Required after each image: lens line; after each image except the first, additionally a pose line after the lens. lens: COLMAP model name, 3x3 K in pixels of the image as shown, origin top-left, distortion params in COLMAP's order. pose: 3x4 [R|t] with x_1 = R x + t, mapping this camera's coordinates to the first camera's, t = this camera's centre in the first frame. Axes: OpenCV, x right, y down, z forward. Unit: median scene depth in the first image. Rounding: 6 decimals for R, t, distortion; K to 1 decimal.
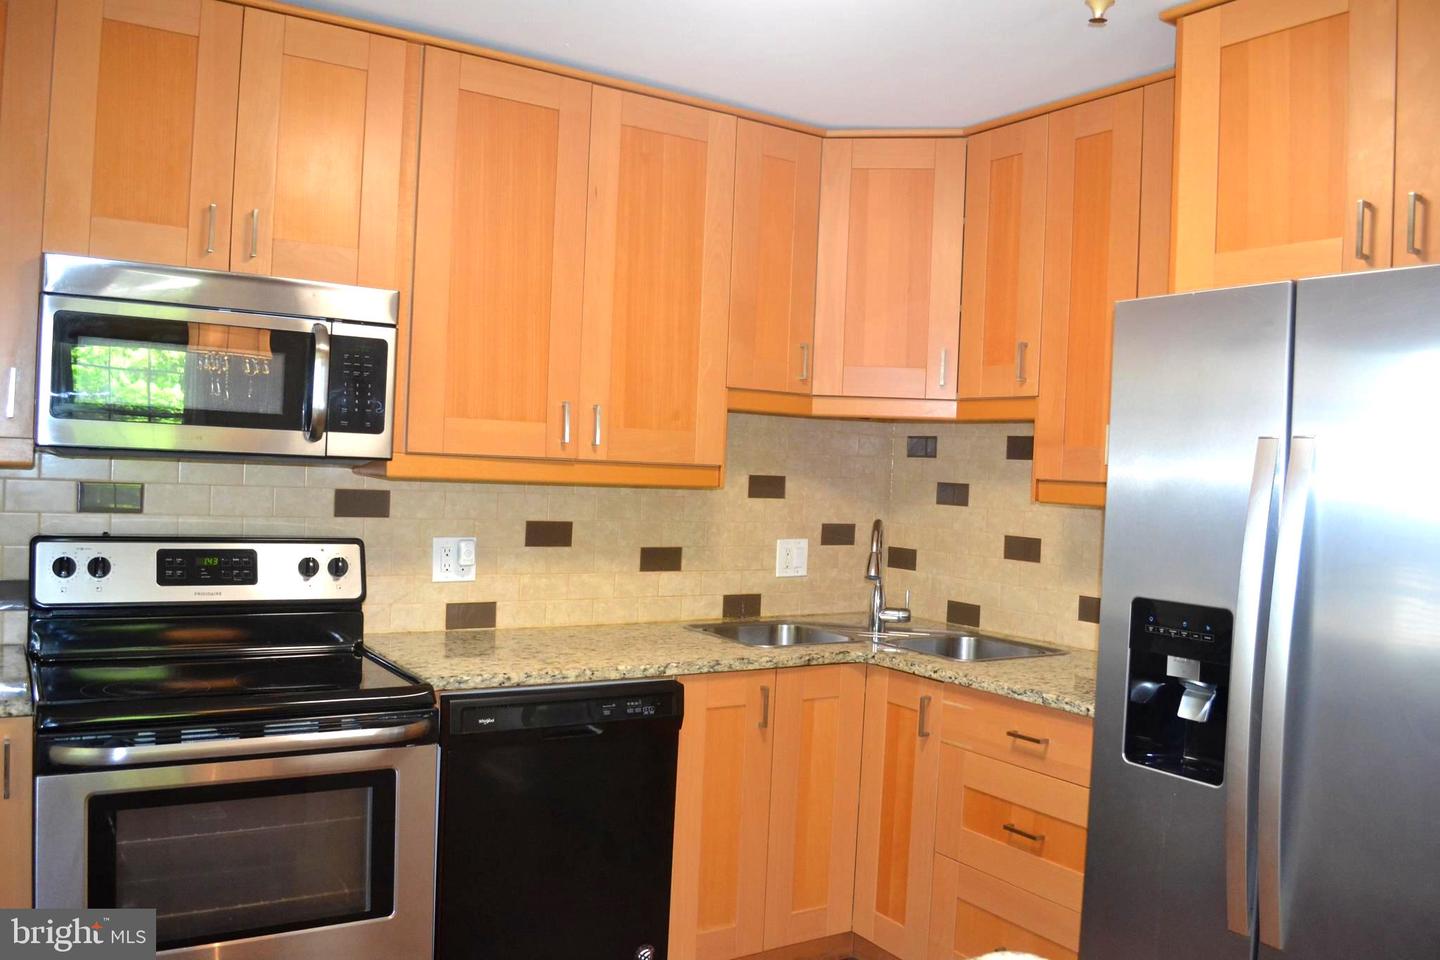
lens RADIAL K [[1152.3, 0, 721.4], [0, 1152.3, 479.2], [0, 0, 1]] dist [-0.072292, -0.009808]
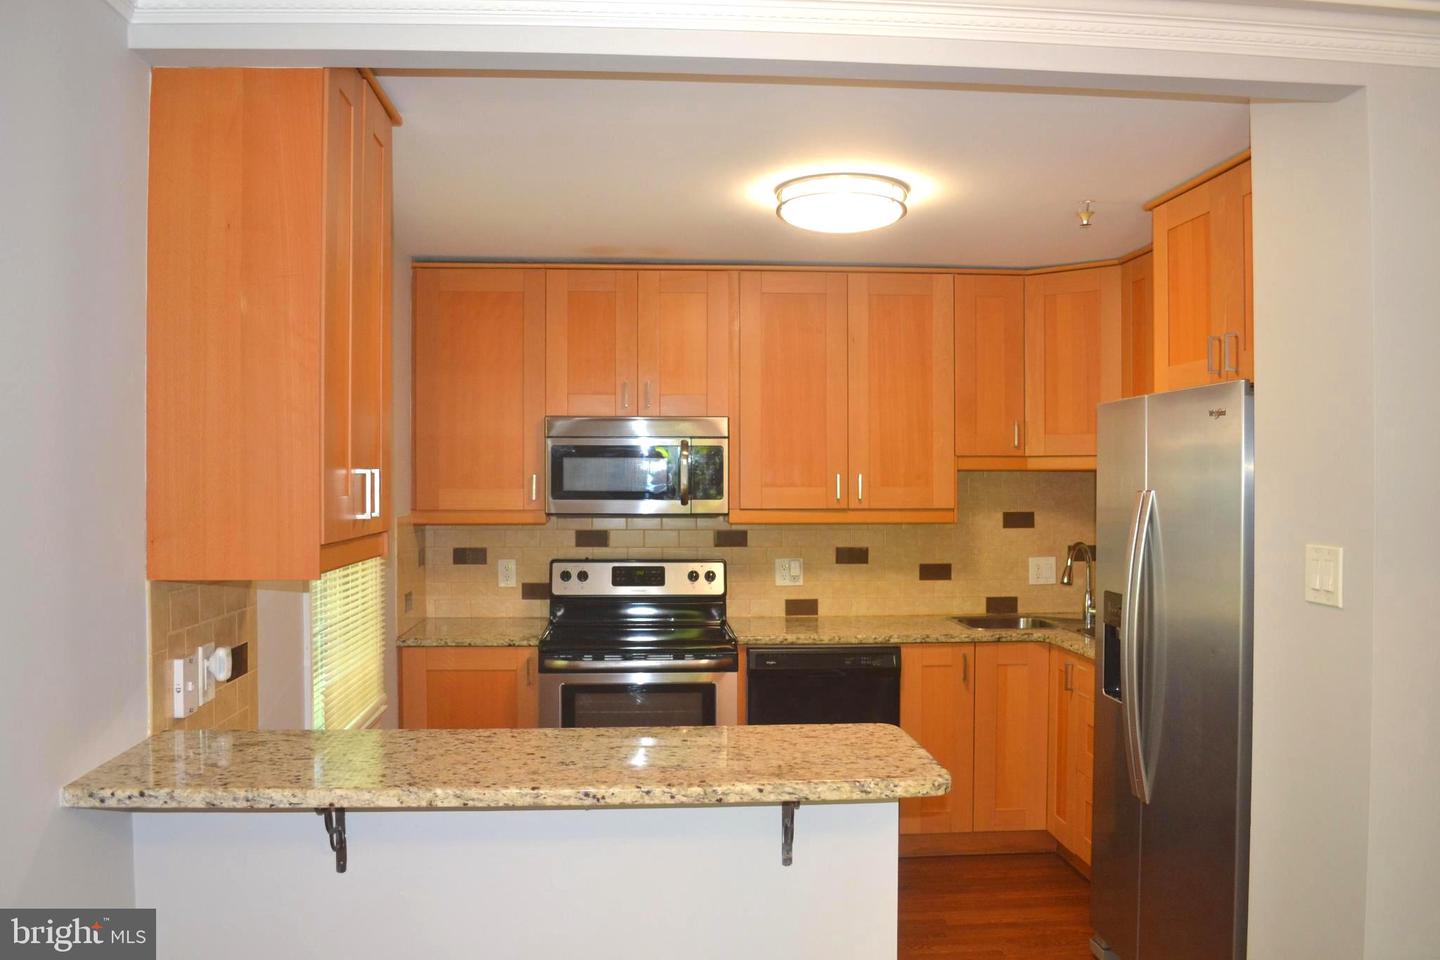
lens RADIAL K [[1152.3, 0, 720.2], [0, 1152.3, 481.0], [0, 0, 1]] dist [-0.072292, -0.009808]
pose [[0.874364, -0.041161, -0.483522, 0.490491], [0.031859, 0.999116, -0.027439, -0.017122], [0.484224, 0.008587, 0.874902, -0.482762]]
